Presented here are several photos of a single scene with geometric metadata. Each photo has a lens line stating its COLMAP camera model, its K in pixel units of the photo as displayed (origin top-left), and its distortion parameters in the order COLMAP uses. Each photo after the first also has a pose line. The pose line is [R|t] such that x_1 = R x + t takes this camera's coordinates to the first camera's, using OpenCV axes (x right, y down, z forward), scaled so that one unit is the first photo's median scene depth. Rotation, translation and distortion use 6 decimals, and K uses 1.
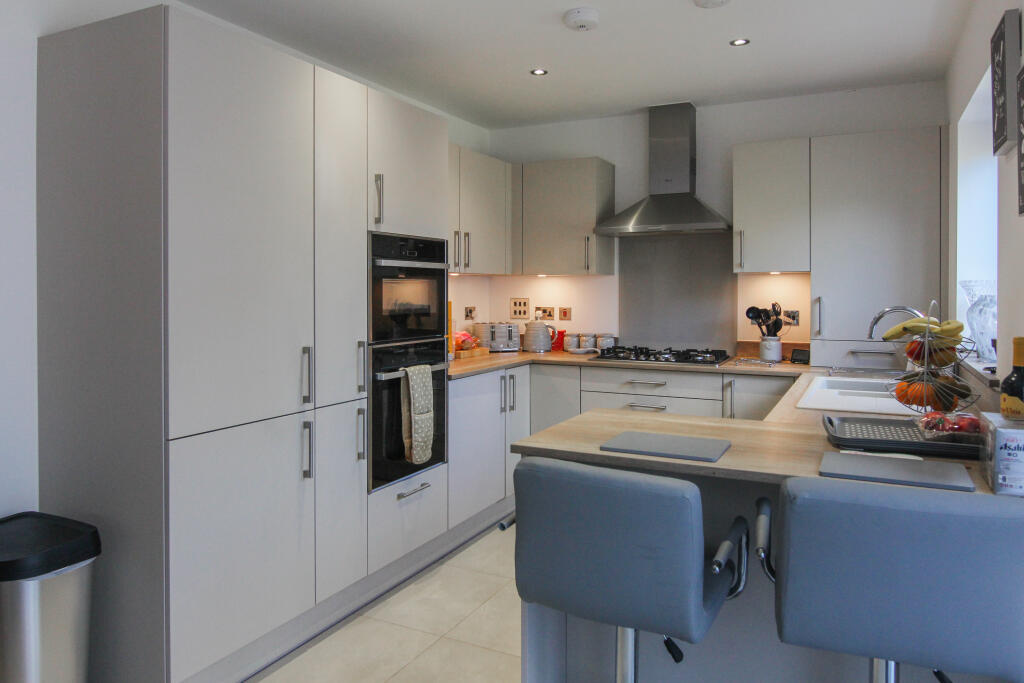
lens RADIAL K [[689.8, 0, 511.8], [0, 689.8, 307.2], [0, 0, 1]] dist [-0.000802, -0.001126]
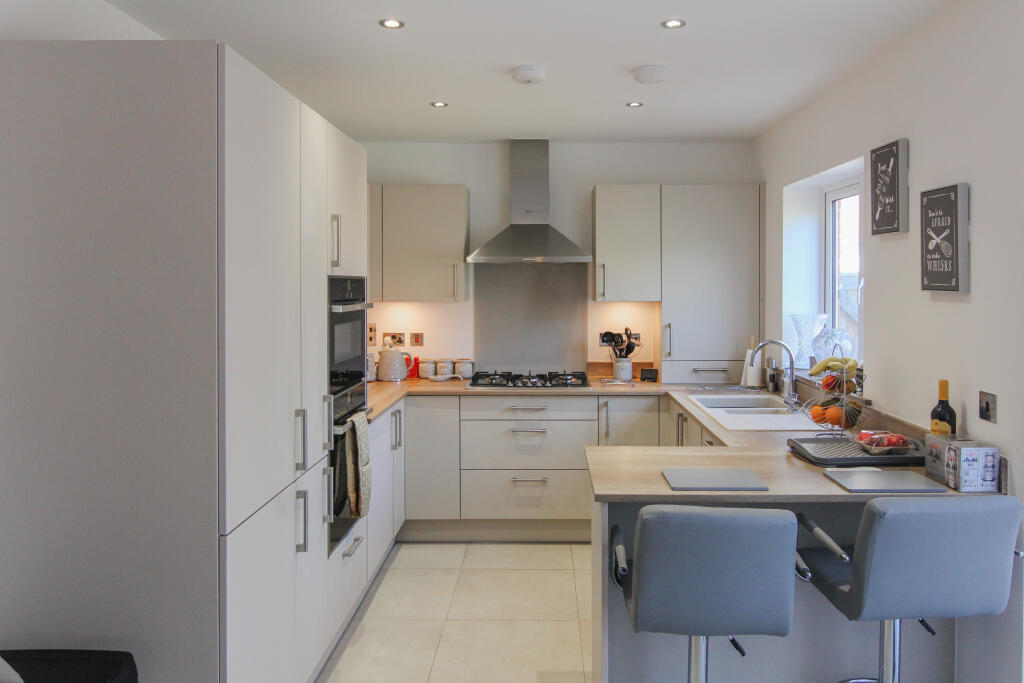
lens RADIAL K [[748.2, 0, 515.0], [0, 748.2, 300.8], [0, 0, 1]] dist [0.001054, 0.002912]
pose [[0.901023, -0.013290, 0.433567, -0.311015], [0.012787, 0.999910, 0.004078, -0.058010], [-0.433582, 0.001870, 0.901112, -0.014066]]
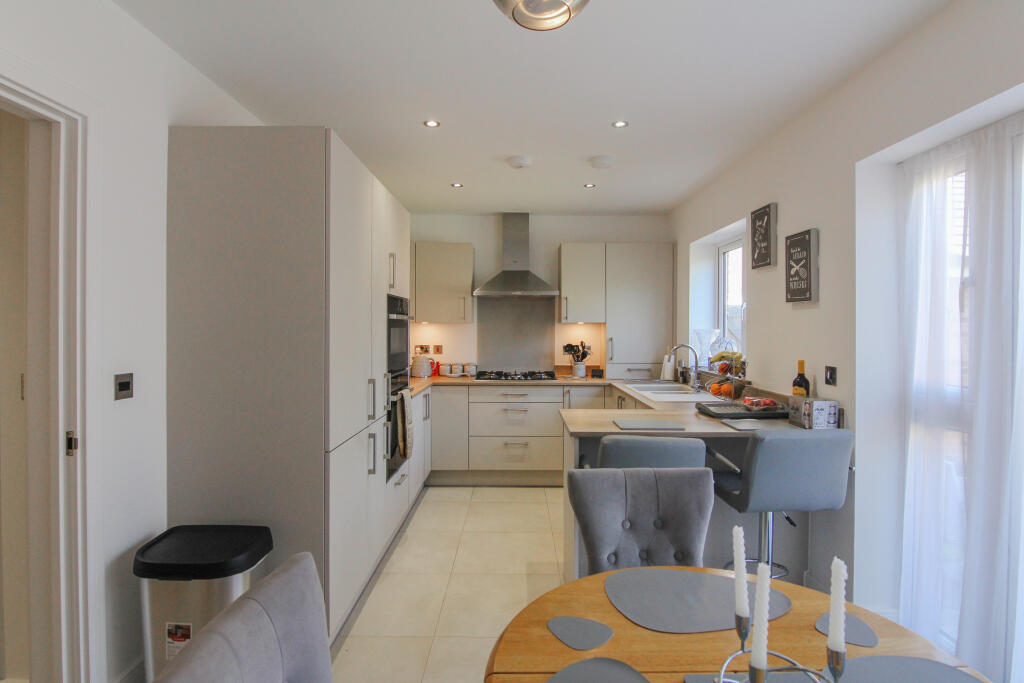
lens RADIAL K [[525.3, 0, 492.9], [0, 525.3, 338.8], [0, 0, 1]] dist [0.000267, -0.000048]
pose [[0.902267, -0.008261, 0.431099, -0.350982], [0.009755, 0.999952, -0.001255, -0.012668], [-0.431068, 0.005338, 0.902304, -0.033371]]
